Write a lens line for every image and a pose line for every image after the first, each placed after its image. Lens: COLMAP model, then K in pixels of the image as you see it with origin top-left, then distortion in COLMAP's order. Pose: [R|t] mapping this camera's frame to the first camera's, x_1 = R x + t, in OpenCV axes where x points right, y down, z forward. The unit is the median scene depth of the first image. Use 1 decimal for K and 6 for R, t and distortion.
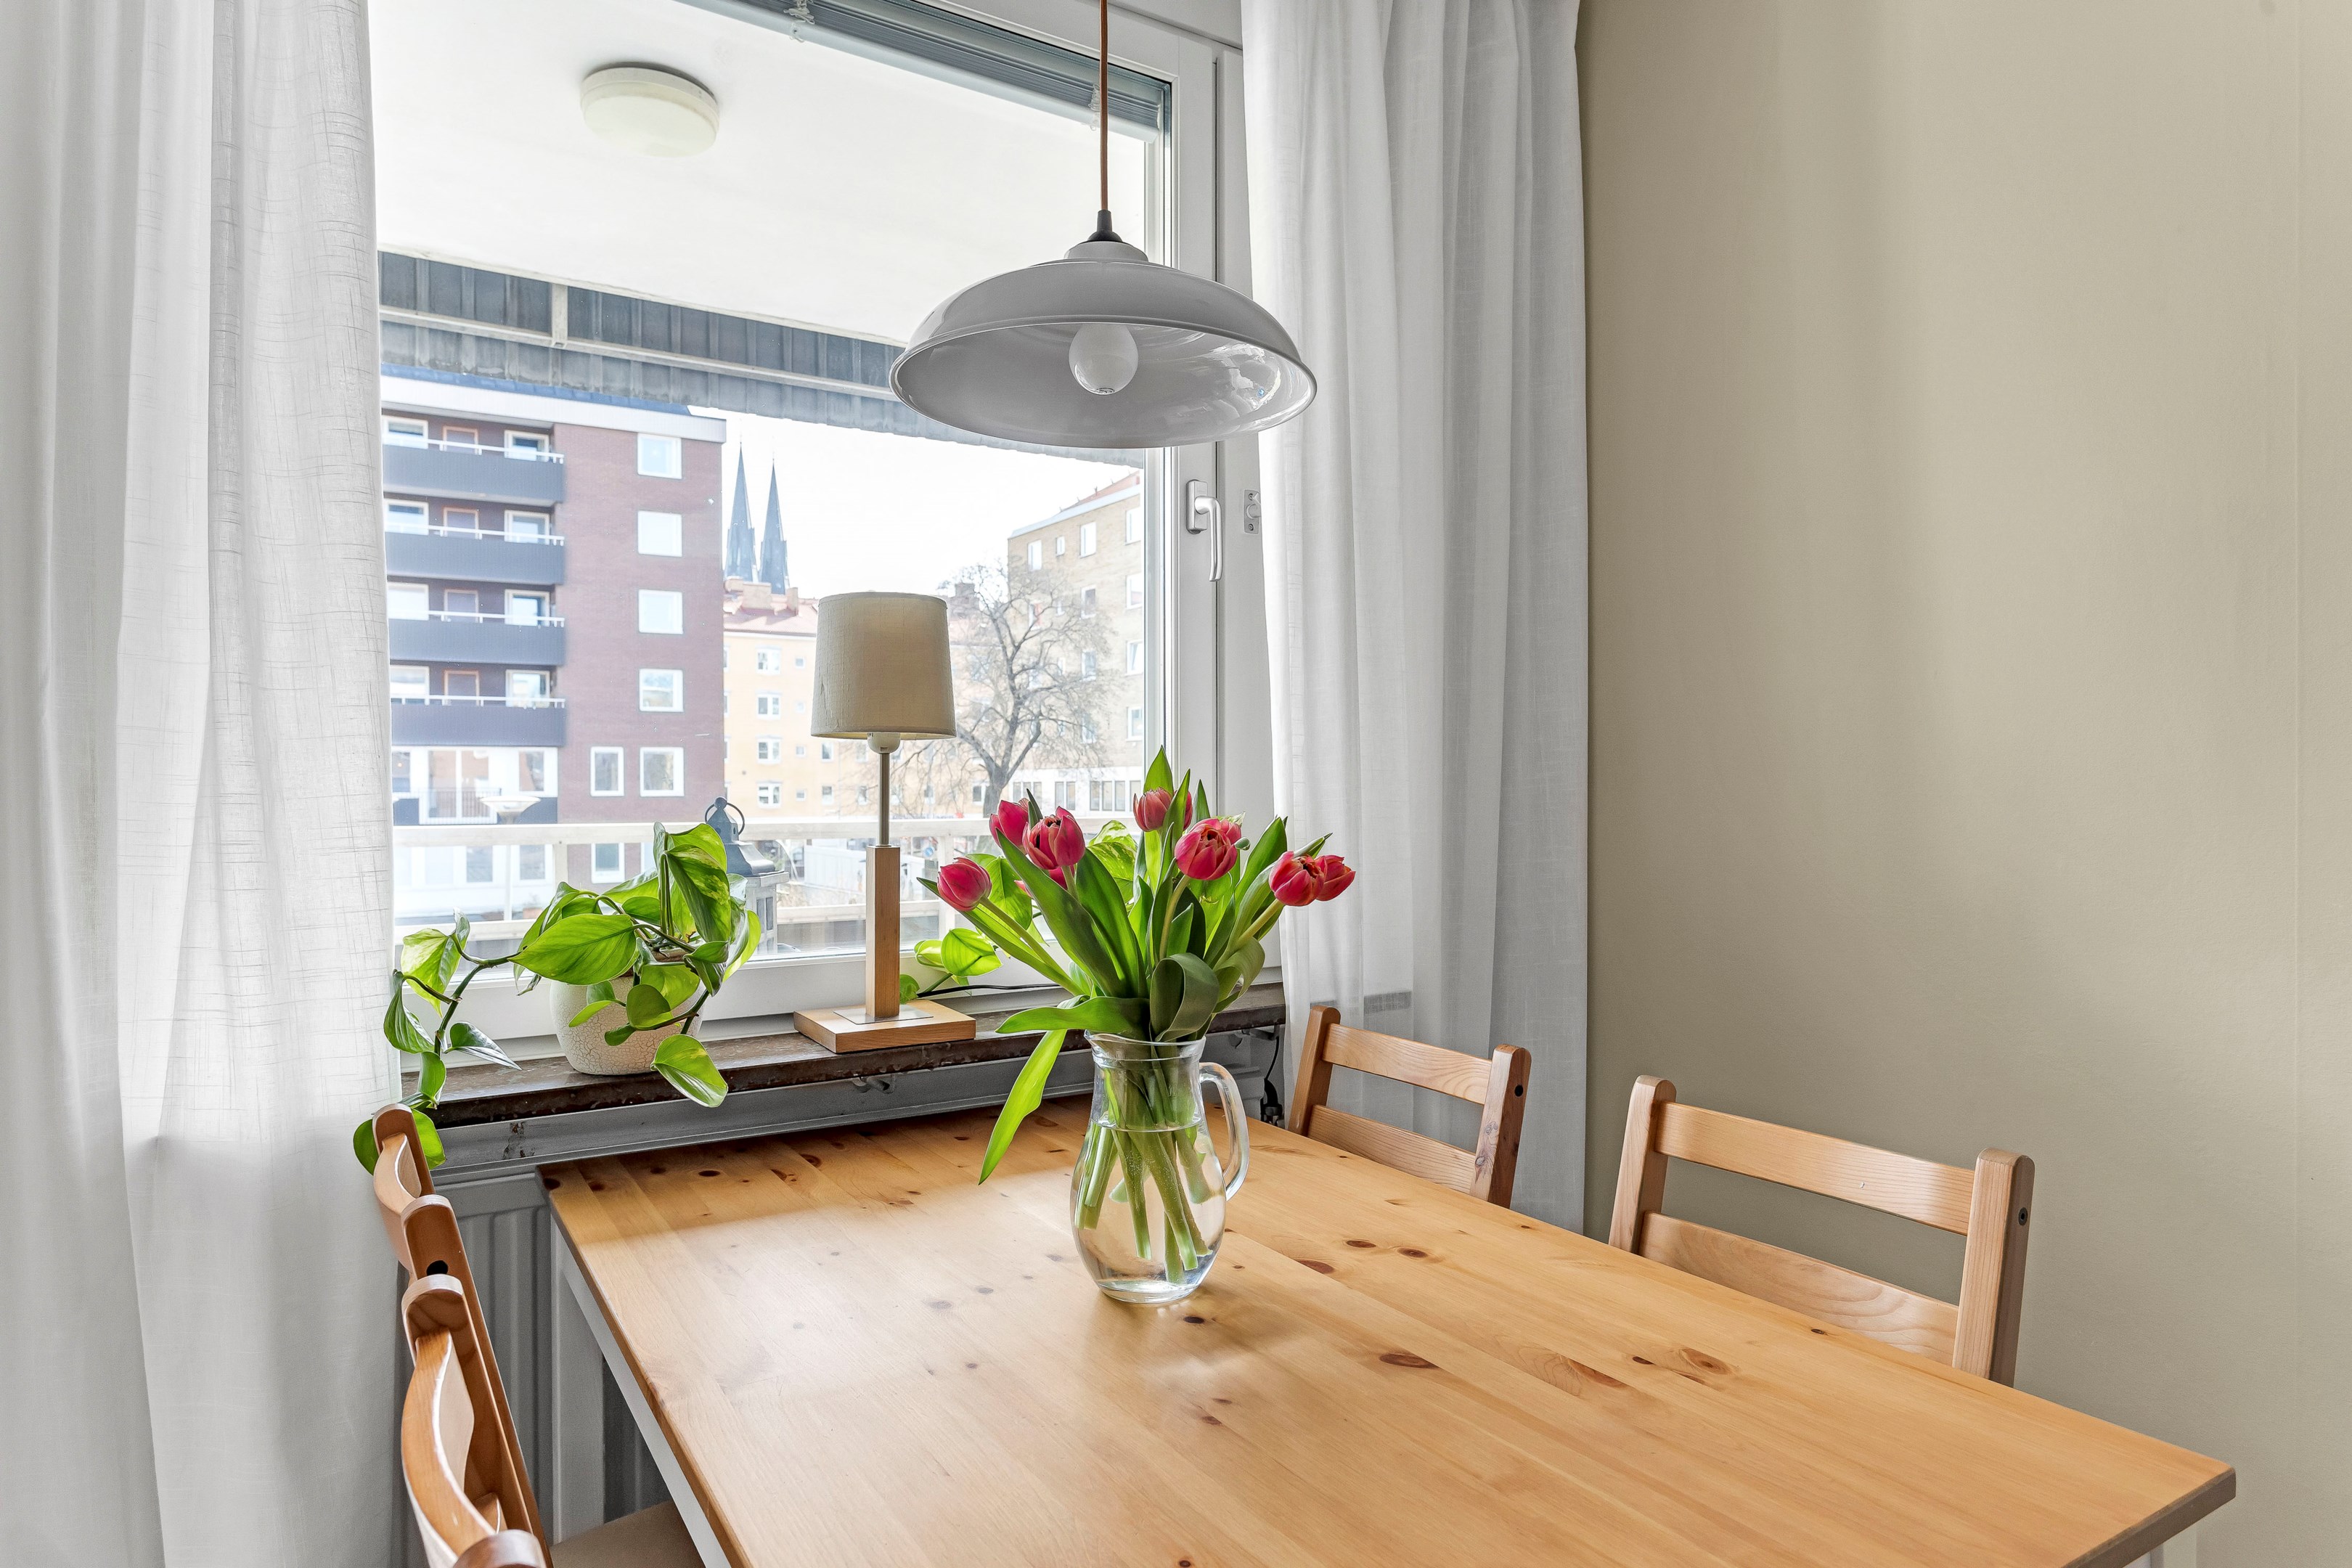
lens RADIAL K [[1419.0, 0, 1062.2], [0, 1419.0, 758.4], [0, 0, 1]] dist [-0.003226, 0.002253]
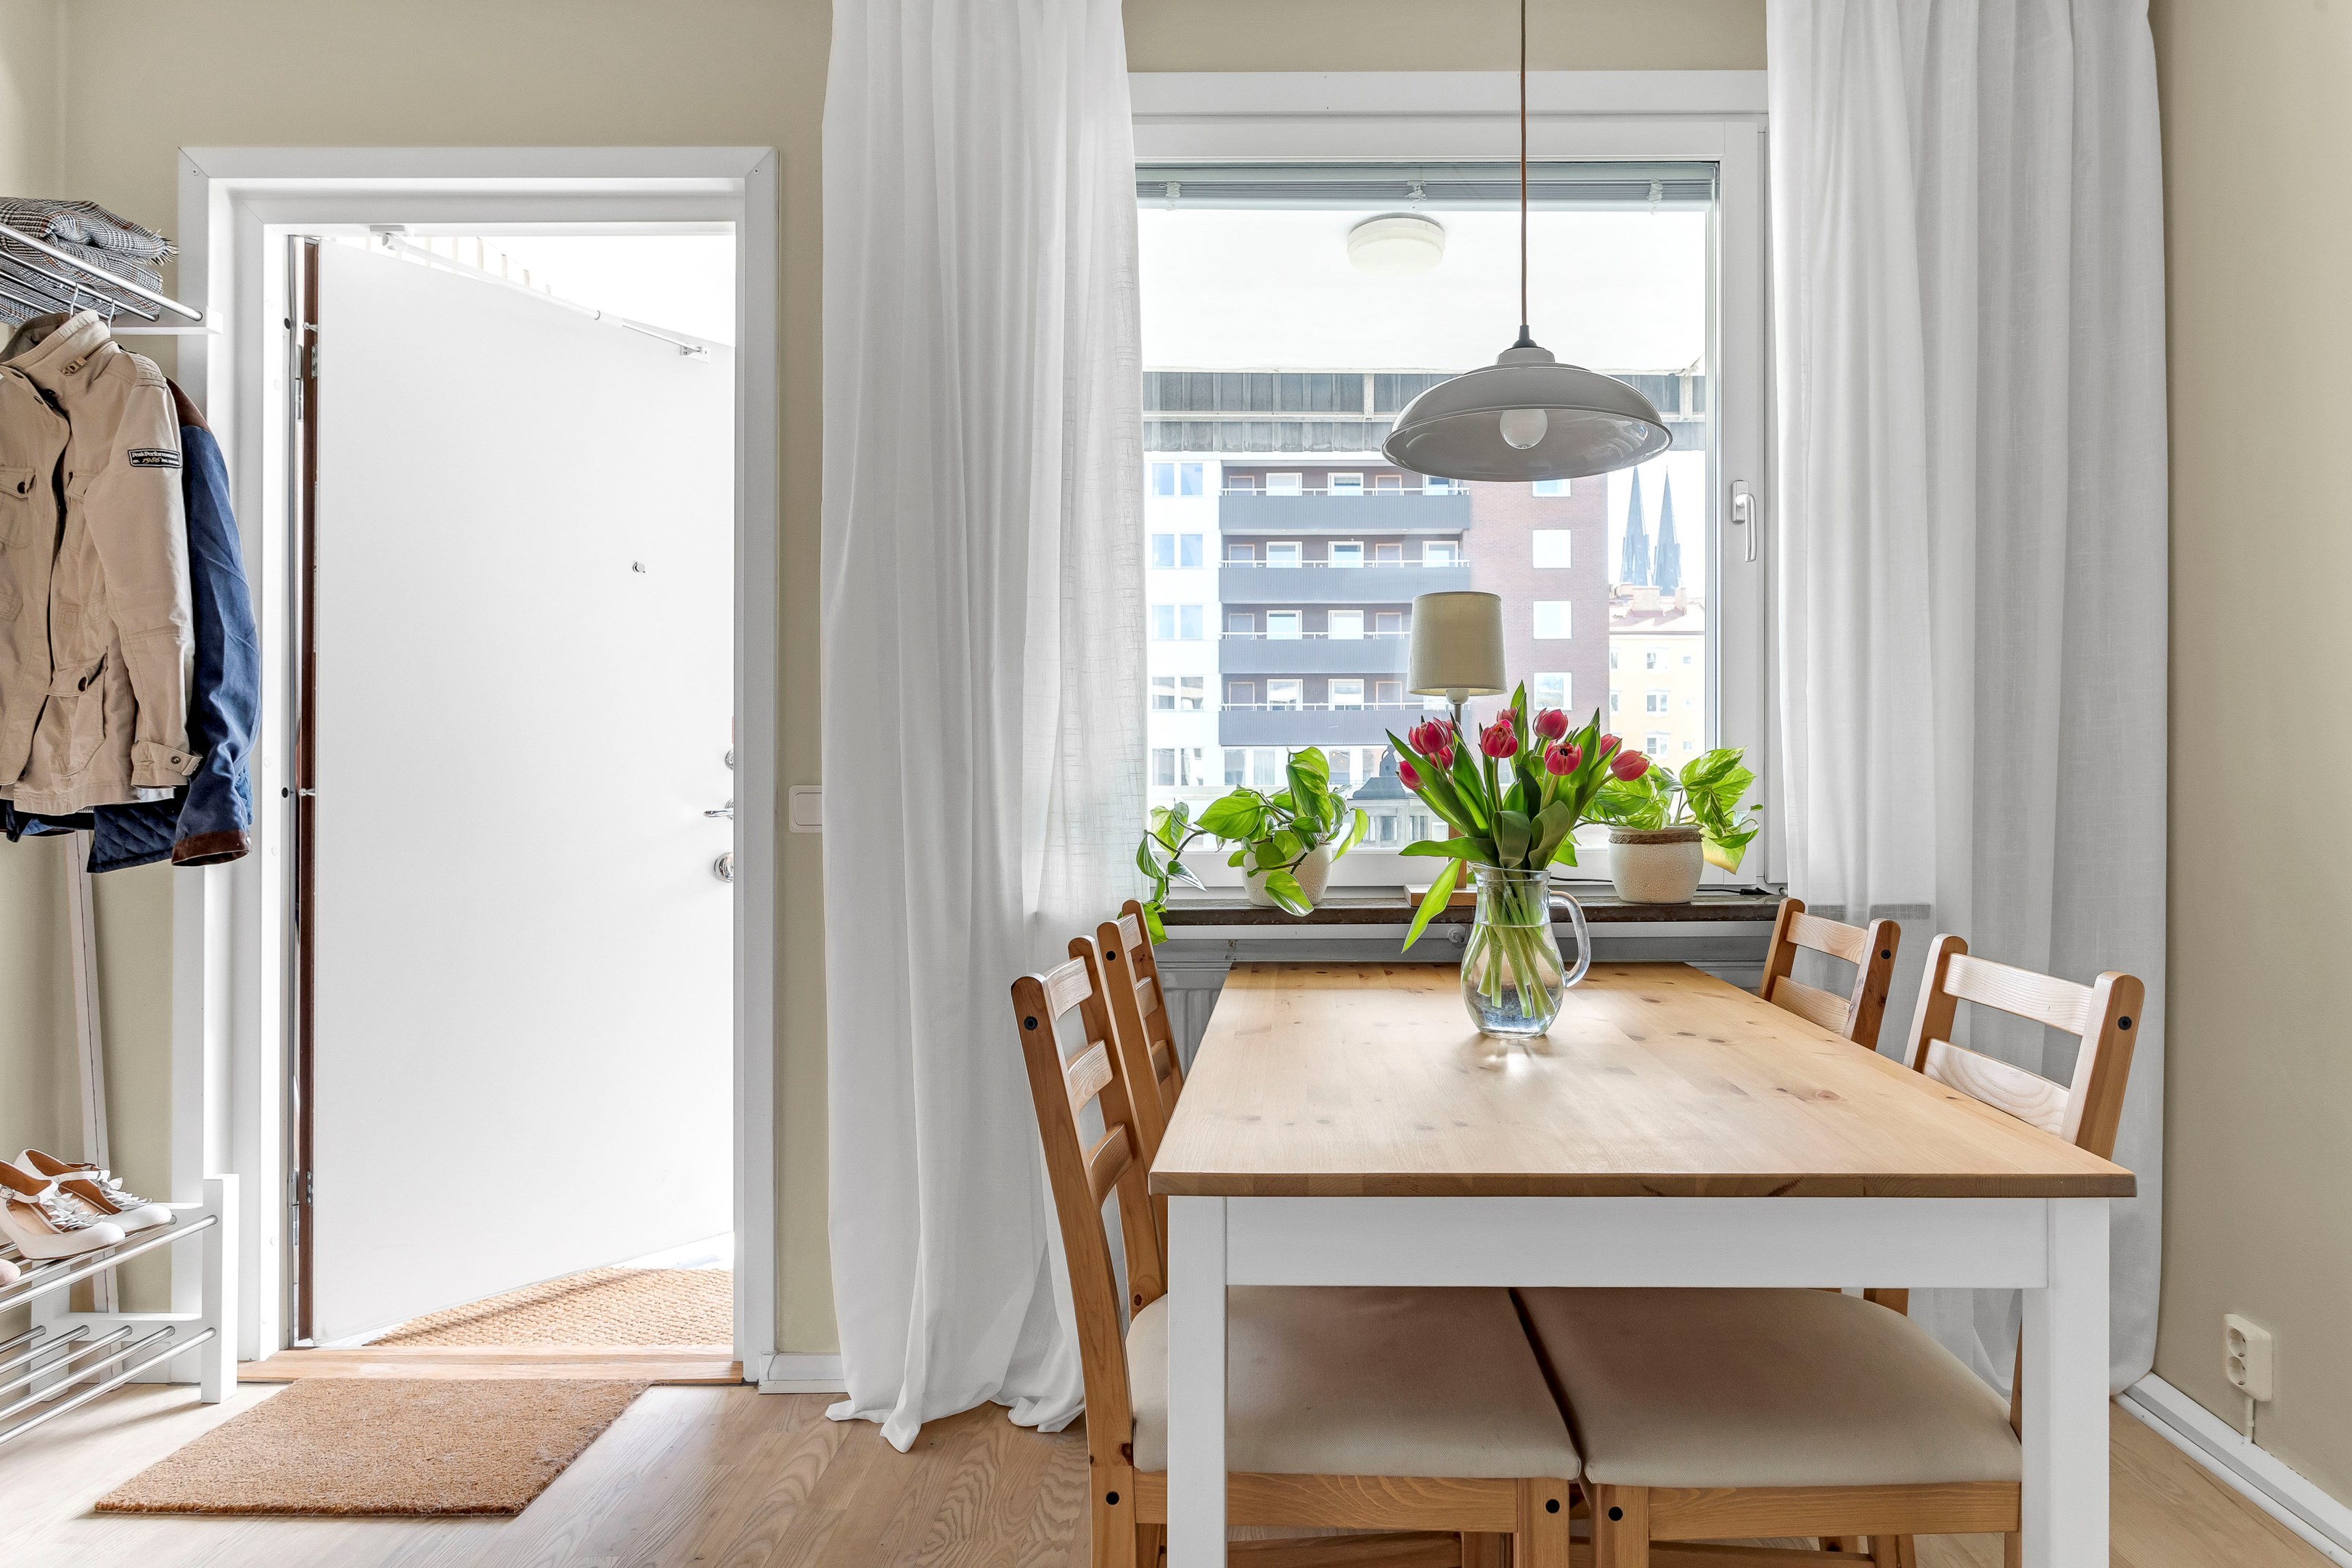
lens RADIAL K [[1419.0, 0, 1062.2], [0, 1419.0, 758.4], [0, 0, 1]] dist [-0.003226, 0.002253]
pose [[0.776935, -0.003401, -0.629572, 0.481462], [-0.003930, 0.999940, -0.010252, 0.069243], [0.629569, 0.010439, 0.776874, -0.371523]]
